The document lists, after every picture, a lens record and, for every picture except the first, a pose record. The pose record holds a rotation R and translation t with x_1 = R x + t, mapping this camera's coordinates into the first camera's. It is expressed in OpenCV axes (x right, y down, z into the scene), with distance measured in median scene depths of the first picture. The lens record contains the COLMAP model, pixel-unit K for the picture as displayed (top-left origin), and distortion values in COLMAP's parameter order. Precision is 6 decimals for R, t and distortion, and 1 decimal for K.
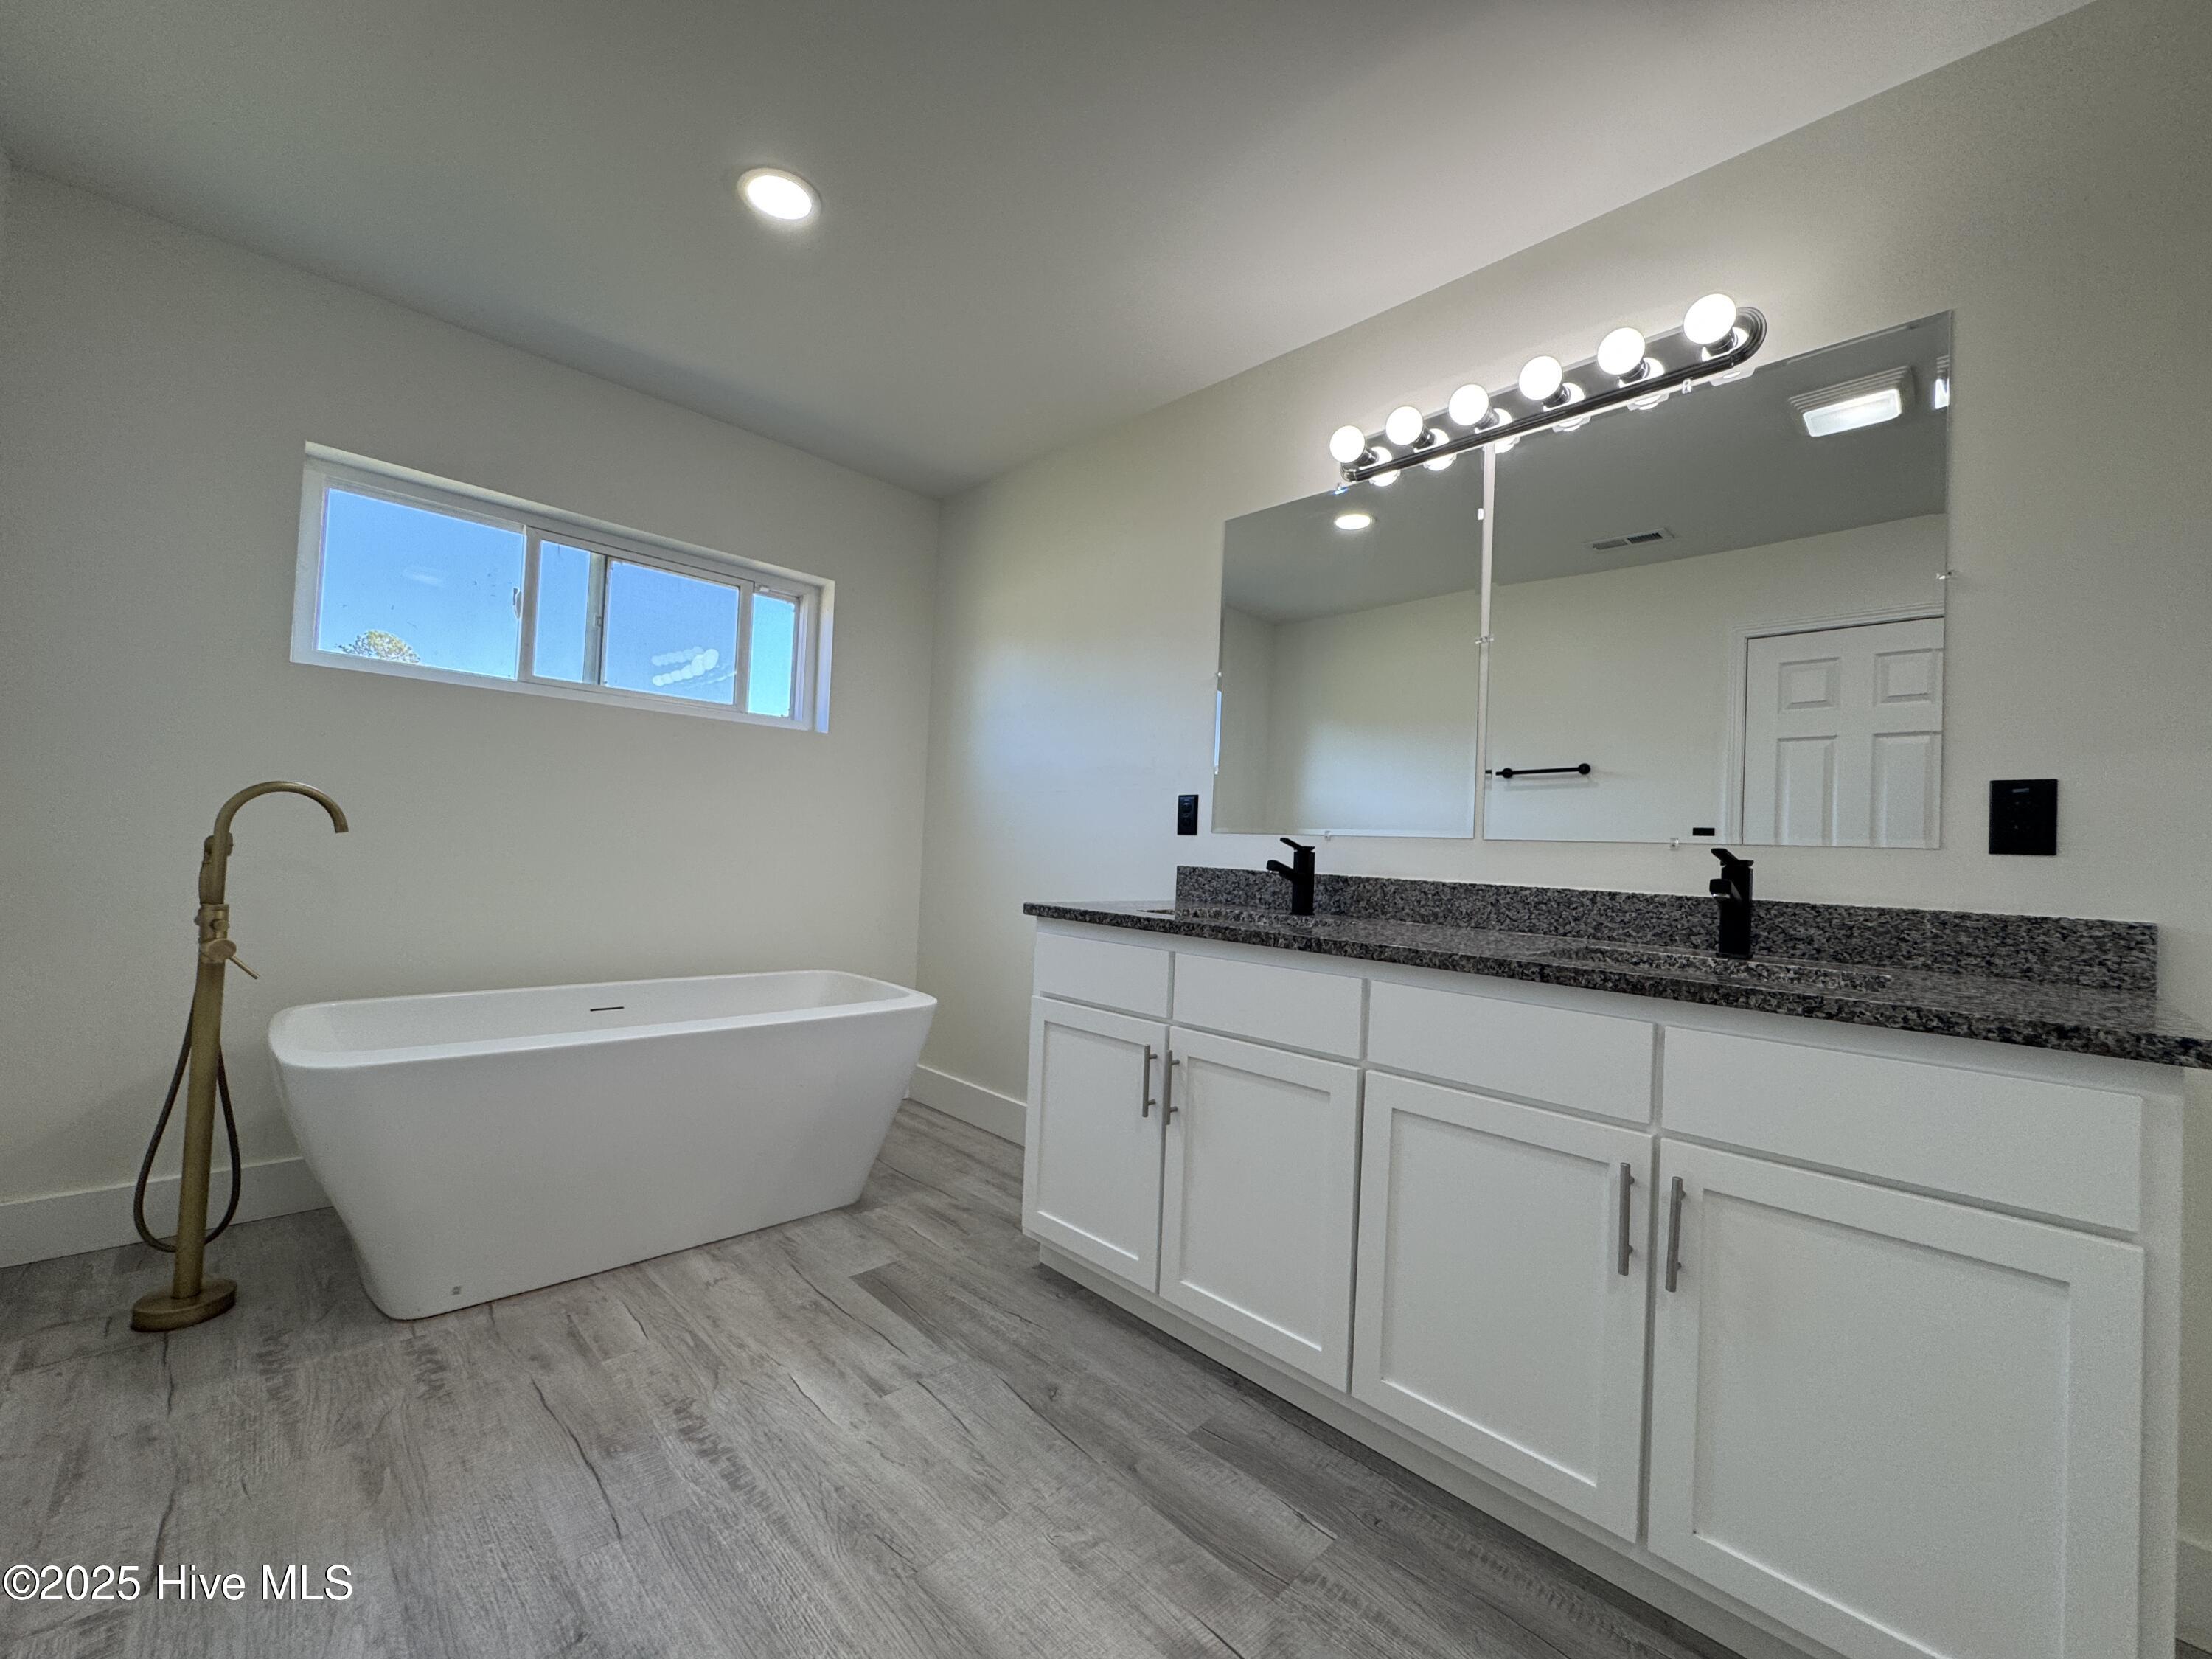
lens RADIAL K [[884.2, 0, 1106.0], [0, 884.2, 829.5], [0, 0, 1]] dist [-0.000181, -0.000038]
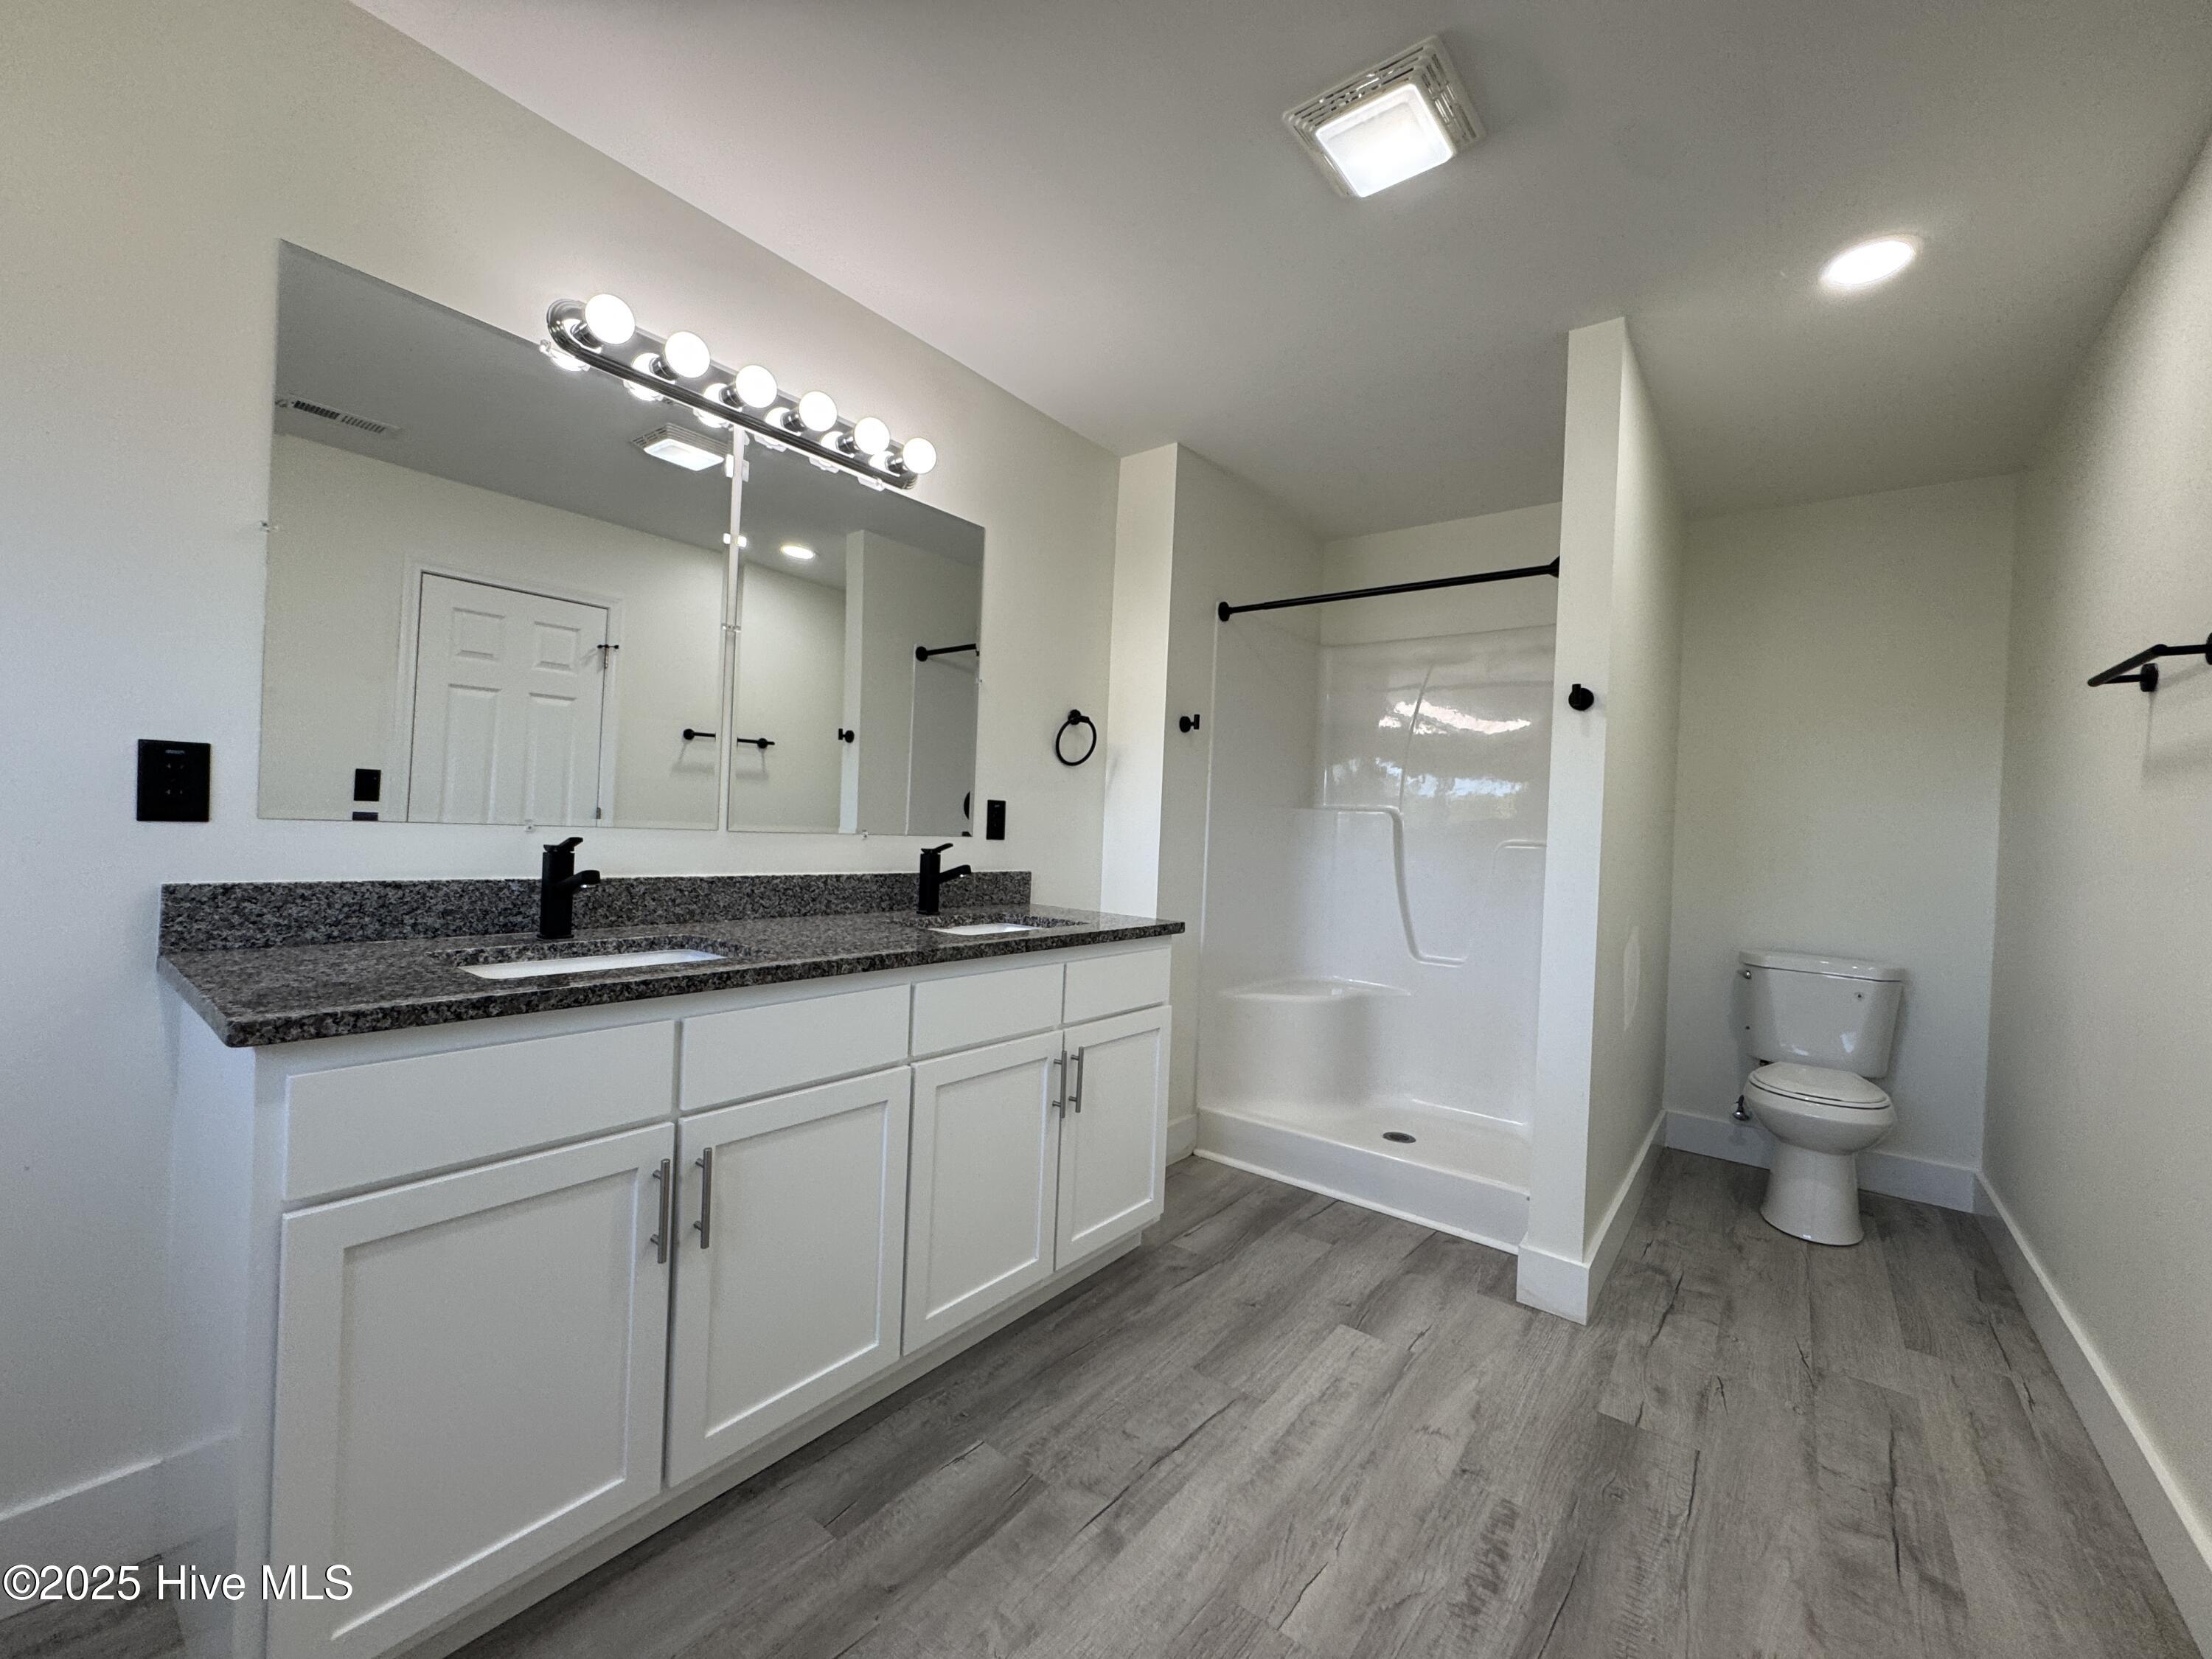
lens RADIAL K [[884.2, 0, 1106.0], [0, 884.2, 829.5], [0, 0, 1]] dist [-0.000181, -0.000038]
pose [[-0.127744, -0.051474, 0.990471, -0.702479], [-0.071961, 0.996501, 0.042506, -0.072465], [-0.989193, -0.065846, -0.131001, 0.803277]]
